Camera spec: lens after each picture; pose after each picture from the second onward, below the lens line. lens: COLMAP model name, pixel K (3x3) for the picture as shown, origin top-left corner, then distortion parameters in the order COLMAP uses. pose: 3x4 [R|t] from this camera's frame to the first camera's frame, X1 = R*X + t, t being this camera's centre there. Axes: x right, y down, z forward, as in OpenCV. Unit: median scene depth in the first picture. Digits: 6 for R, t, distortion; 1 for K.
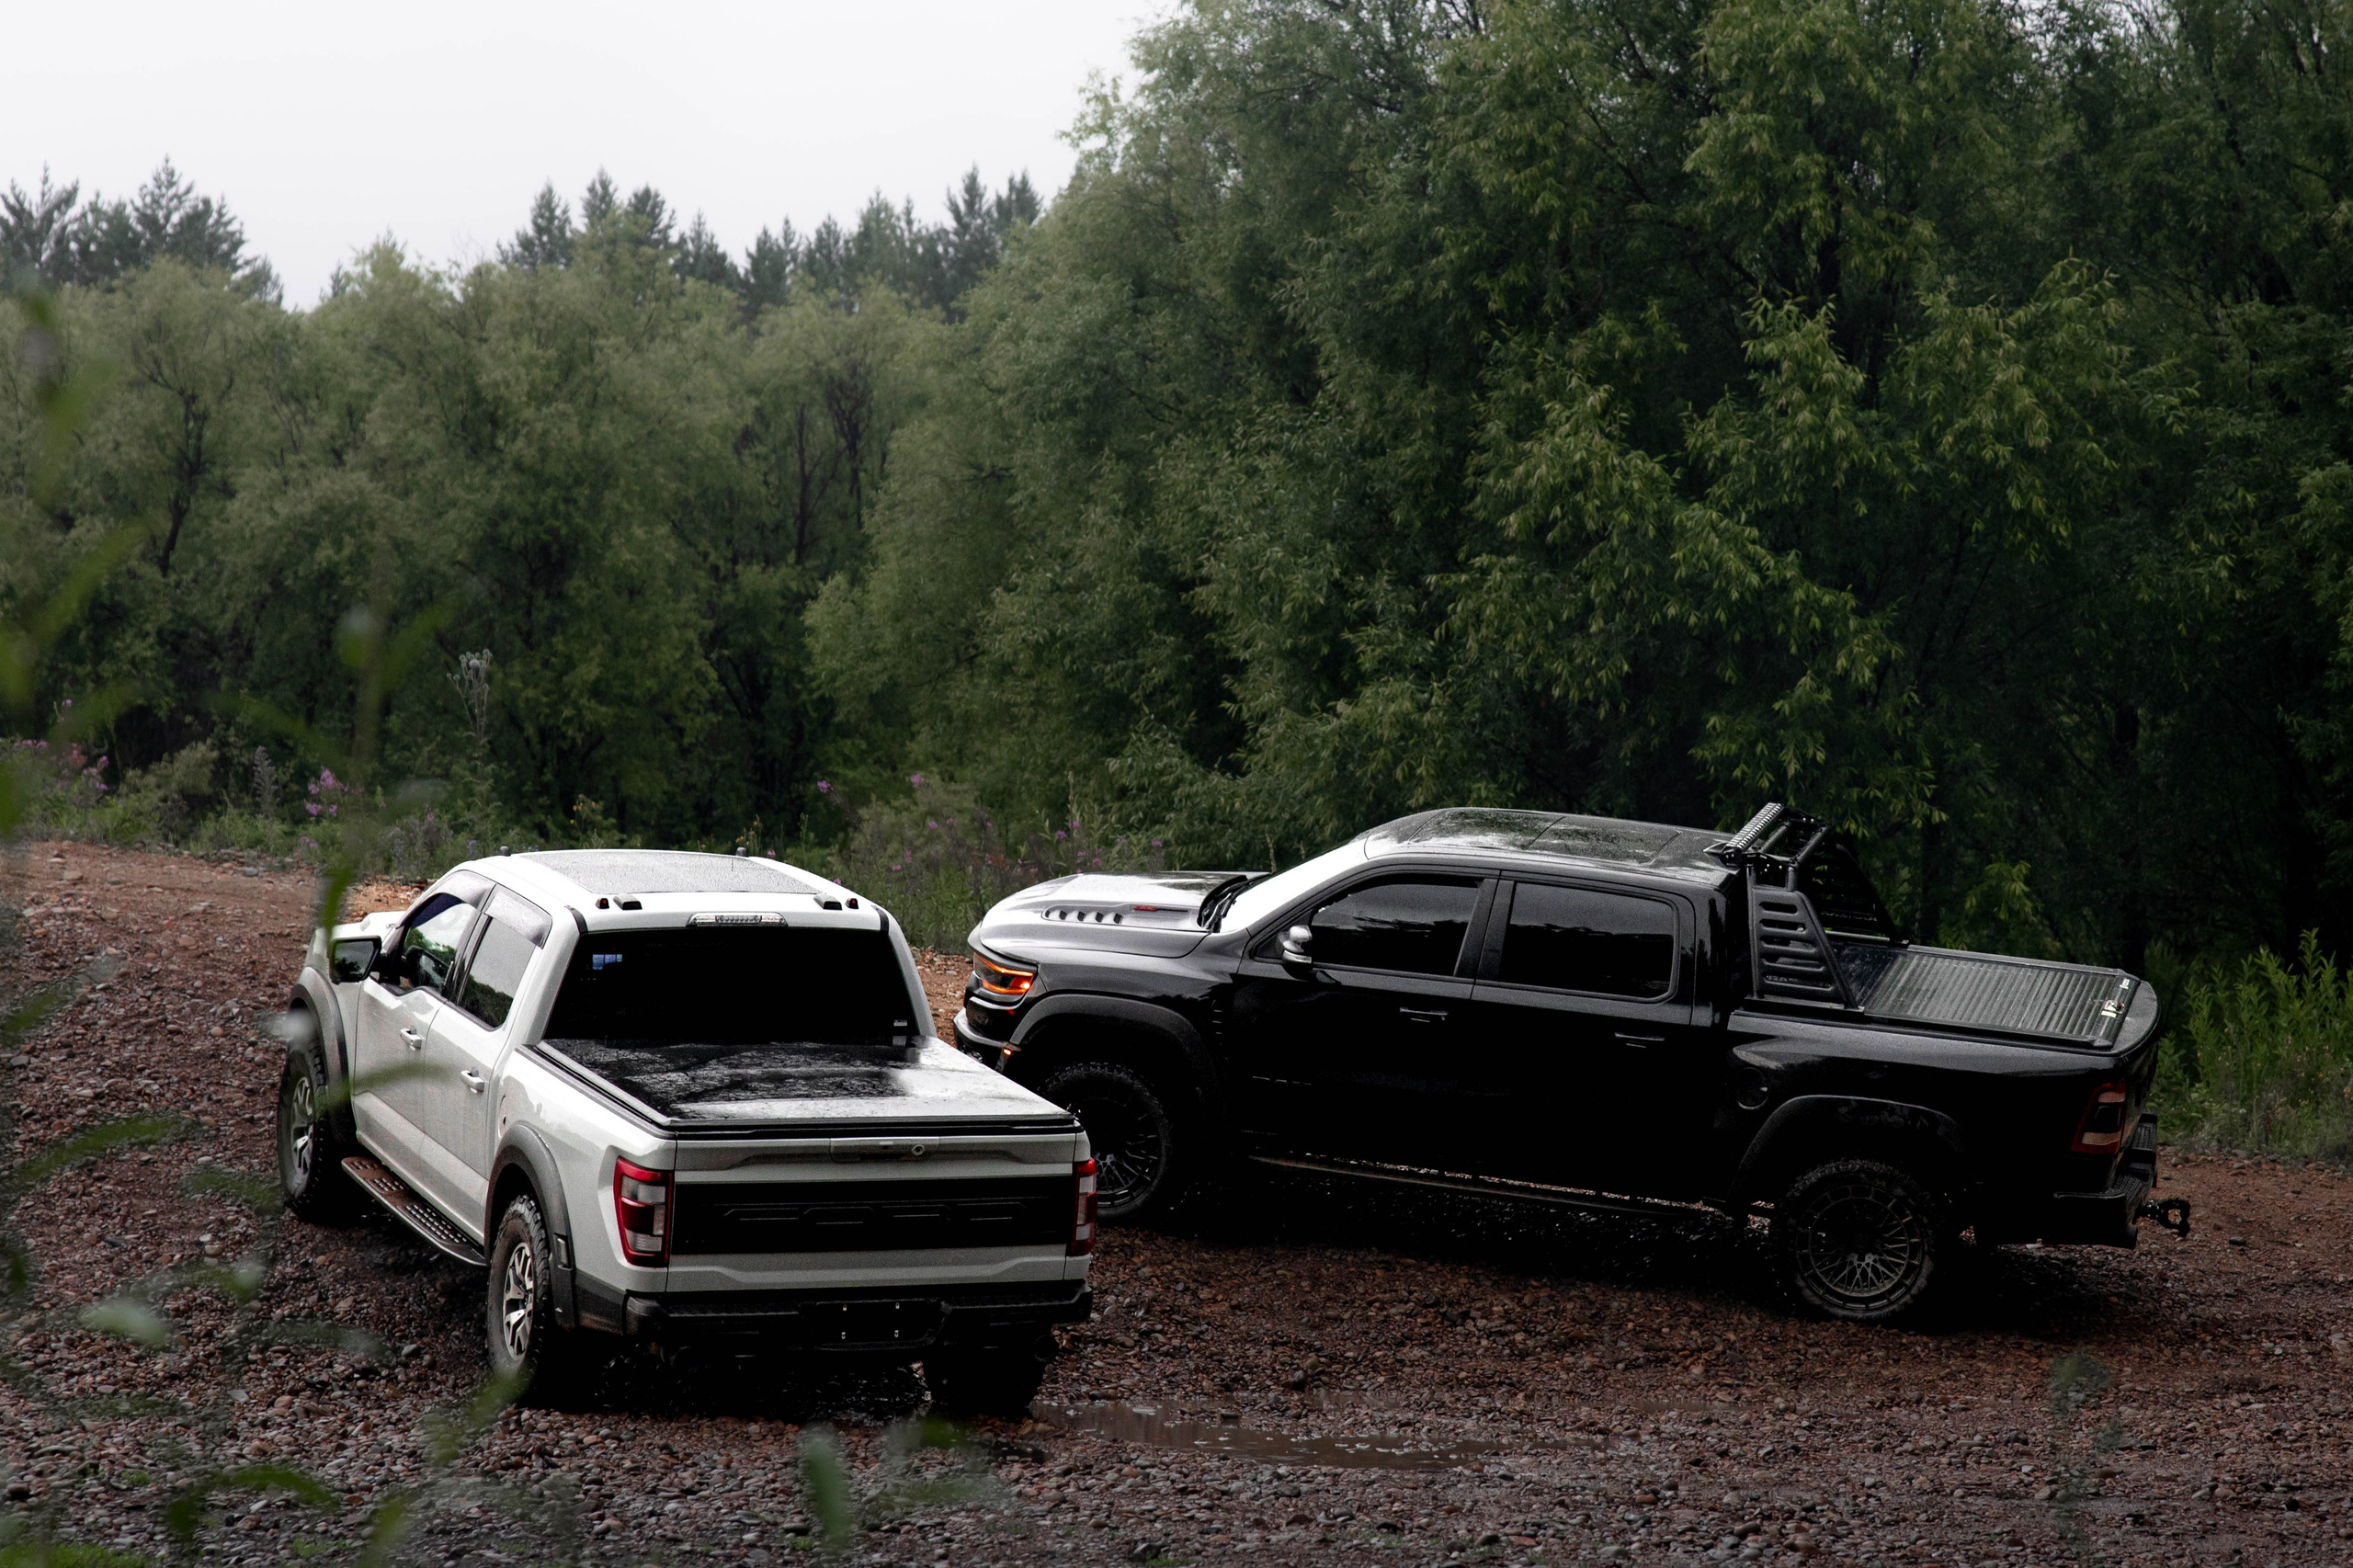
lens RADIAL K [[4778.2, 0, 1176.5], [0, 4778.2, 784.0], [0, 0, 1]] dist [-0.004619, 0.222098]
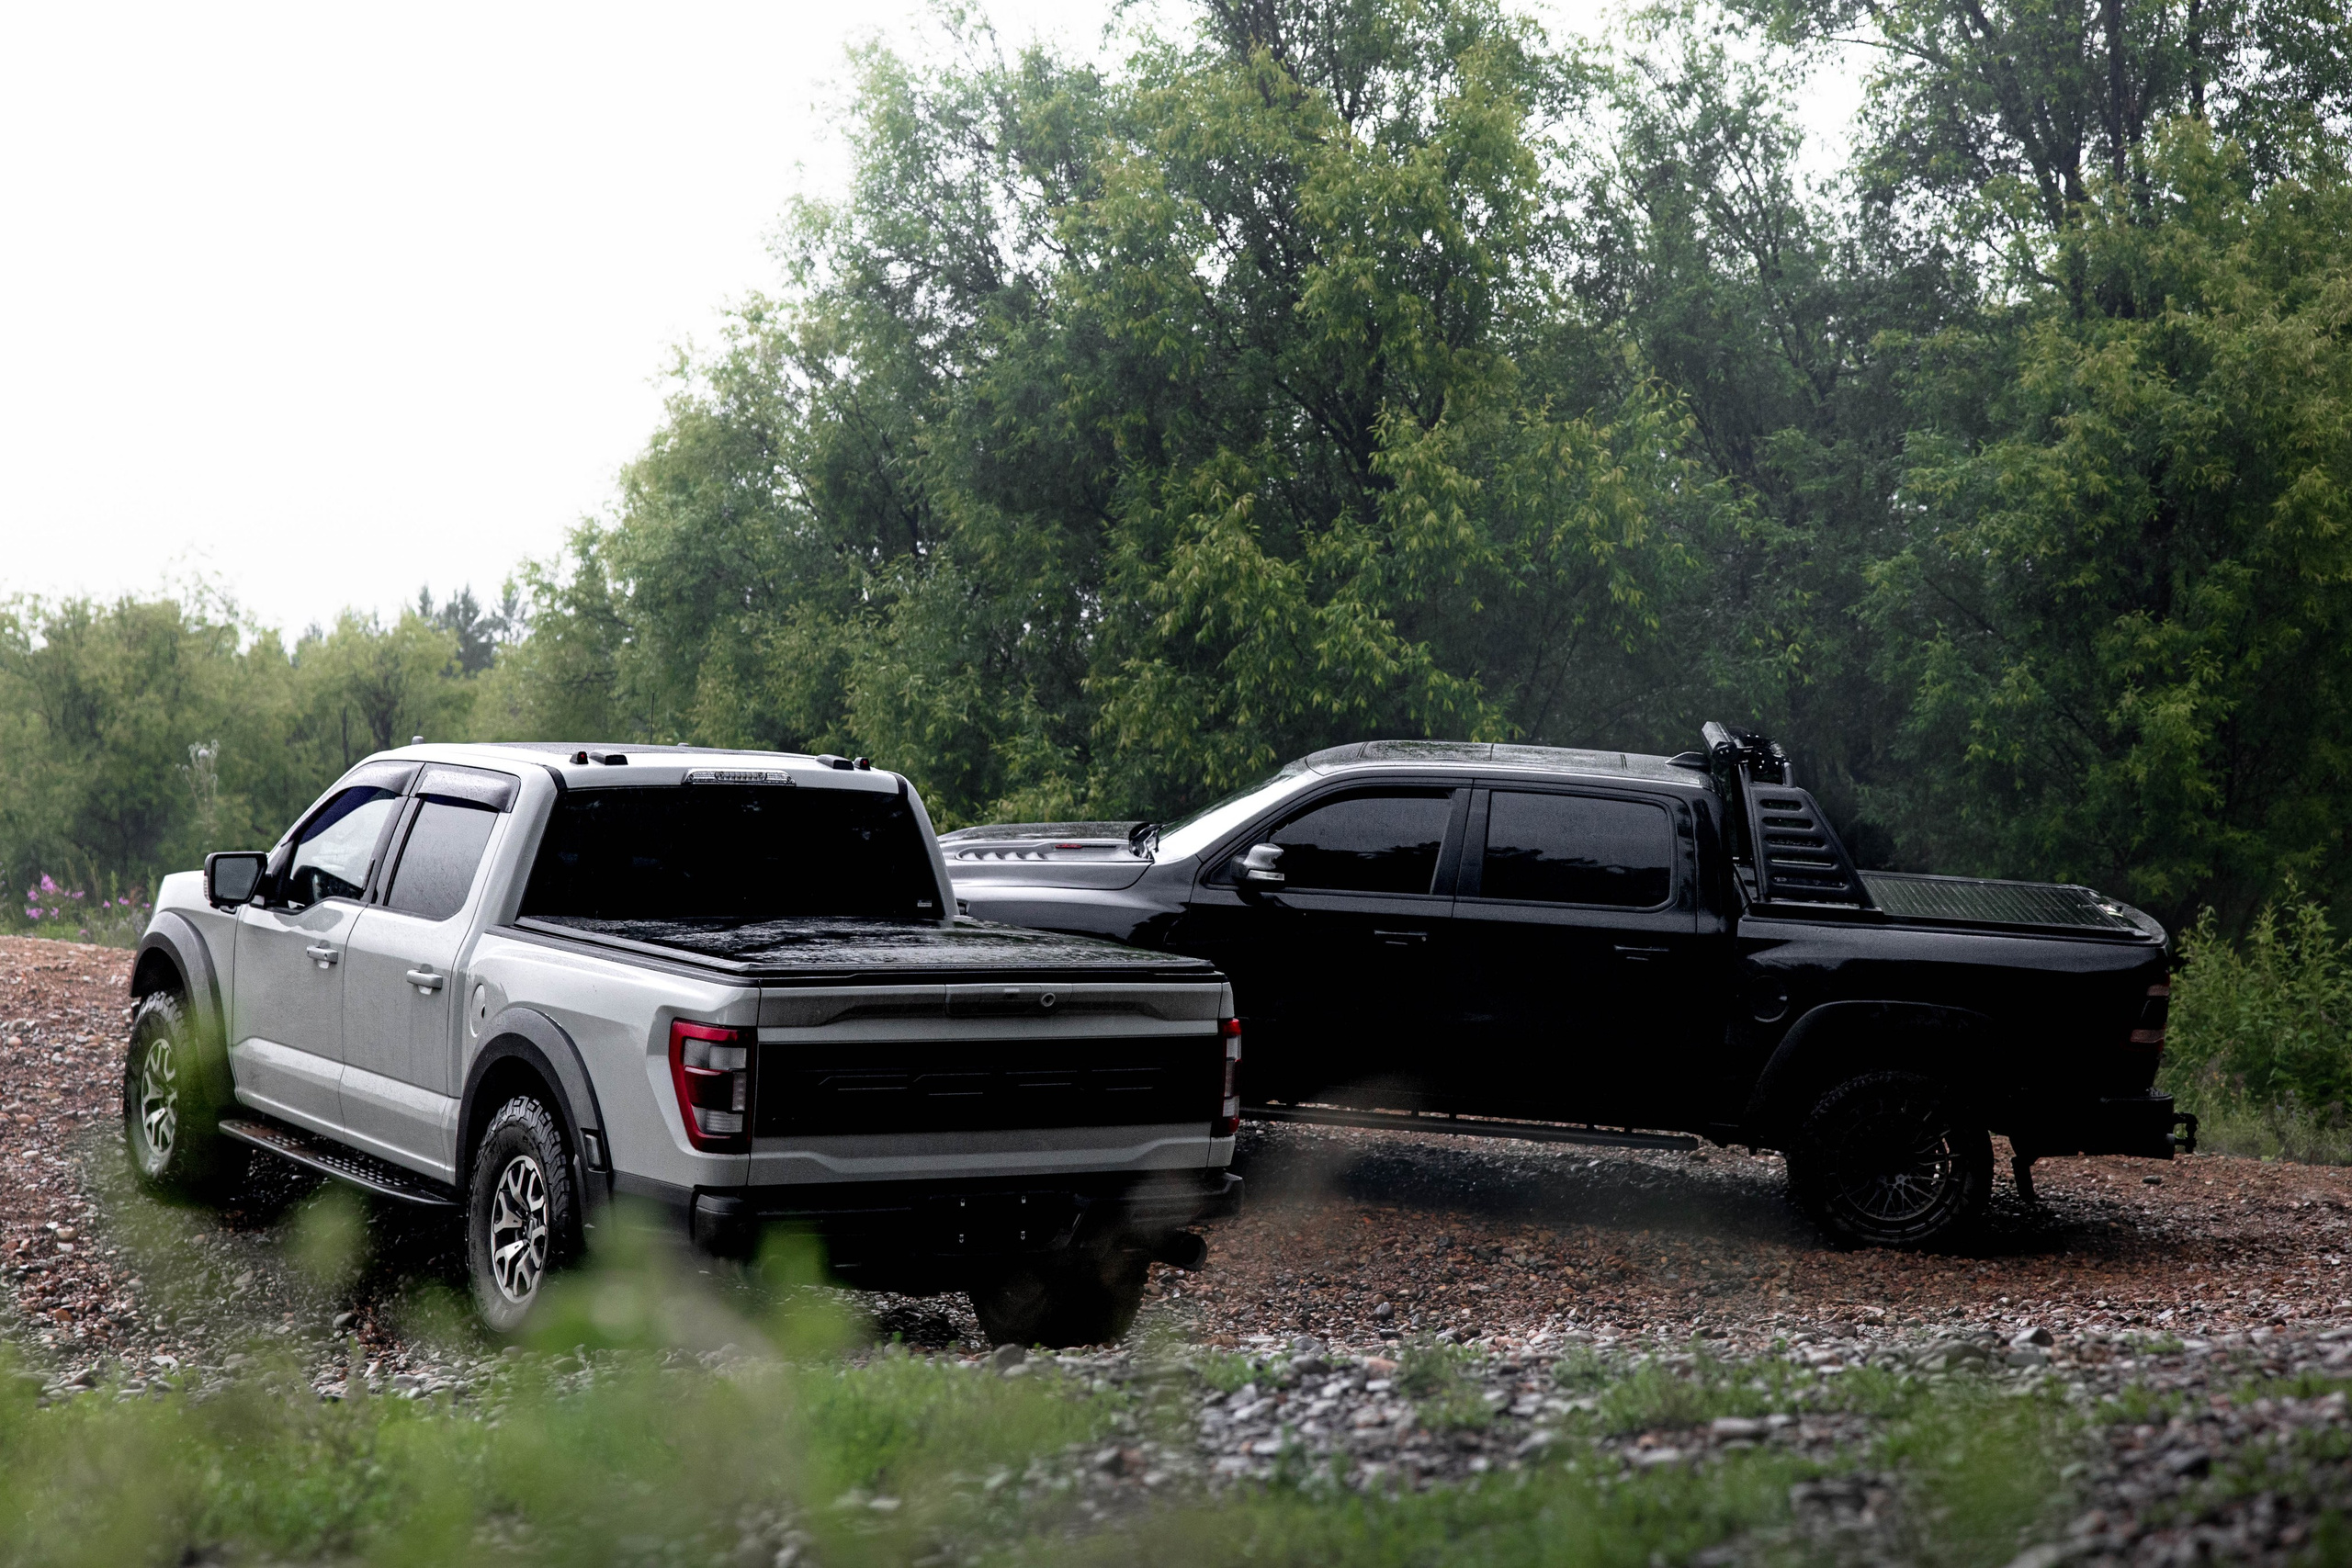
lens RADIAL K [[3882.4, 0, 1176.6], [0, 3882.4, 700.1], [0, 0, 1]] dist [0.020425, -0.203590]
pose [[0.990774, -0.025598, 0.133087, -0.045132], [0.035848, 0.996524, -0.075201, 0.029212], [-0.130699, 0.079278, 0.988247, 0.135034]]
